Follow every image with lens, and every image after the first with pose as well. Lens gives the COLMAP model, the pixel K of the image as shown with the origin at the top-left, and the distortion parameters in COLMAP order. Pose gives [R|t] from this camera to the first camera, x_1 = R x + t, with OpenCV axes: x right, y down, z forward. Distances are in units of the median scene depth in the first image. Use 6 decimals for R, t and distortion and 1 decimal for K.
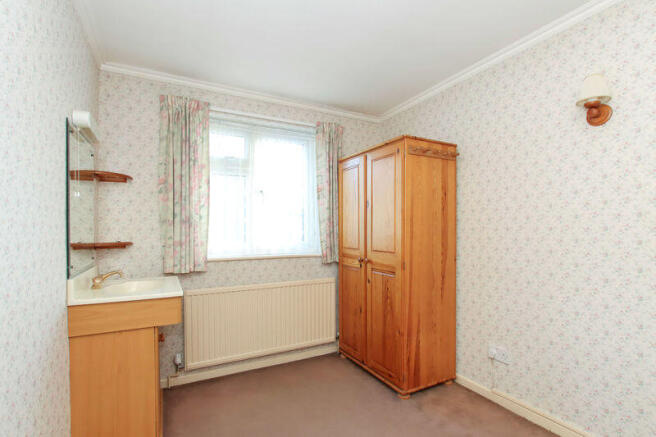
lens RADIAL K [[308.6, 0, 331.7], [0, 308.6, 219.1], [0, 0, 1]] dist [-0.016342, 0.004242]
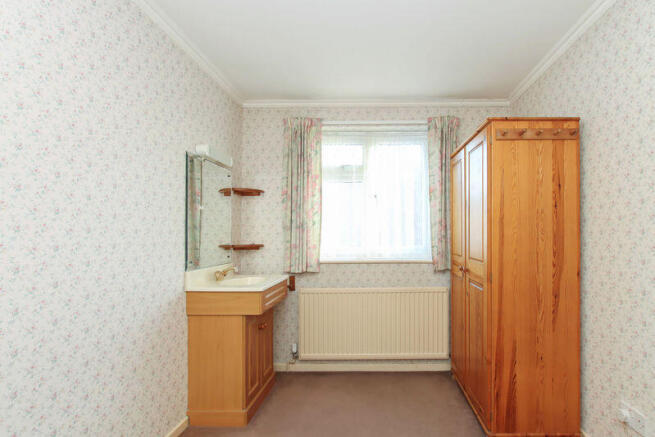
lens RADIAL K [[308.1, 0, 324.5], [0, 308.1, 219.4], [0, 0, 1]] dist [-0.016342, 0.004242]
pose [[0.879637, -0.024516, -0.475013, 0.138498], [0.018361, 0.999677, -0.017592, 0.002160], [0.475291, 0.006752, 0.879803, 0.045913]]
